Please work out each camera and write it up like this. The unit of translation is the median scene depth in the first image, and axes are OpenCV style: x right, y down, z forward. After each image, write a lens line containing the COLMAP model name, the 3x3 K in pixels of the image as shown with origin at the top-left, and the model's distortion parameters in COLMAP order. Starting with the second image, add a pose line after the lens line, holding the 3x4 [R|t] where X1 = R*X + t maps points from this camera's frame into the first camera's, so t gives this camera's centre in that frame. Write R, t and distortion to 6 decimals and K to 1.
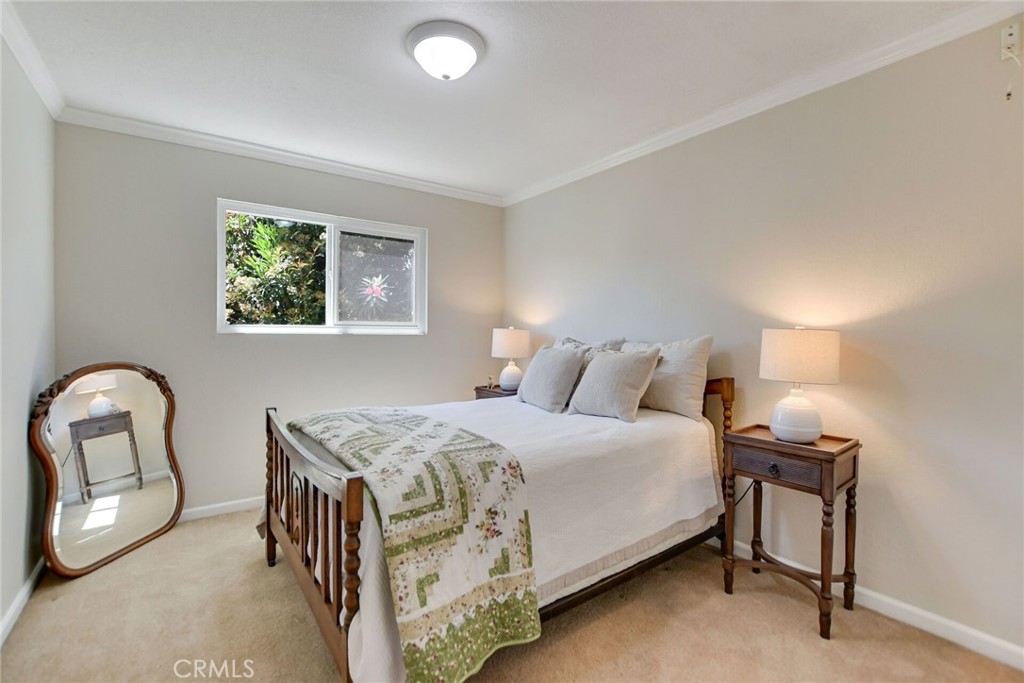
lens RADIAL K [[458.9, 0, 513.4], [0, 458.9, 336.7], [0, 0, 1]] dist [-0.020573, 0.000582]
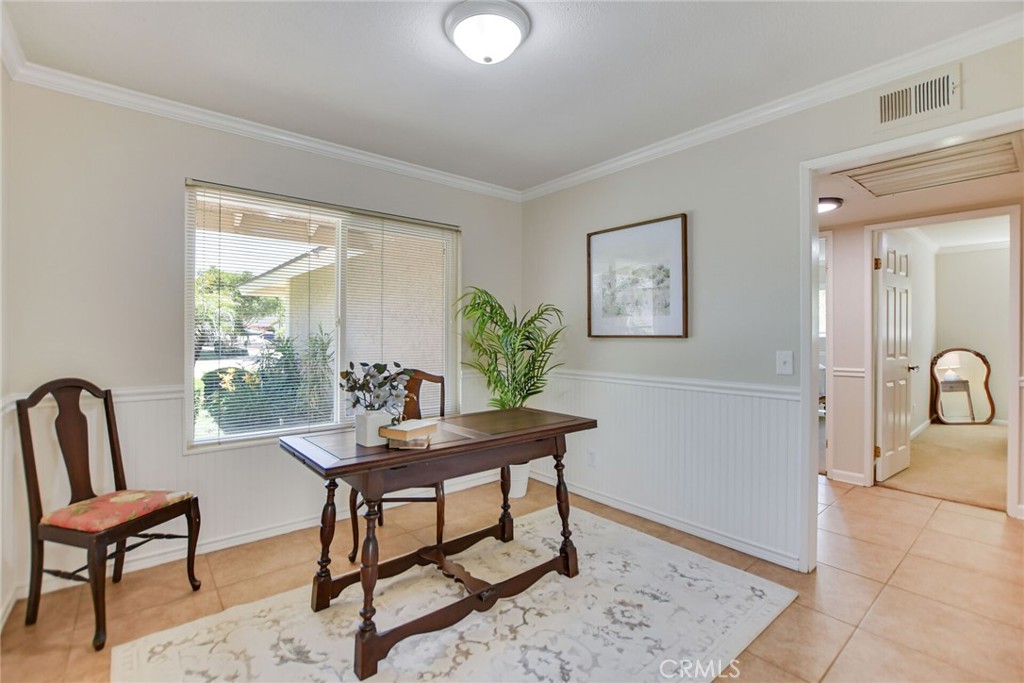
lens RADIAL K [[458.9, 0, 514.6], [0, 458.9, 335.4], [0, 0, 1]] dist [-0.020573, 0.000582]
pose [[0.075354, -0.001931, -0.997155, 1.171302], [0.000917, 0.999998, -0.001867, -0.005981], [0.997156, -0.000773, 0.075355, -1.368450]]
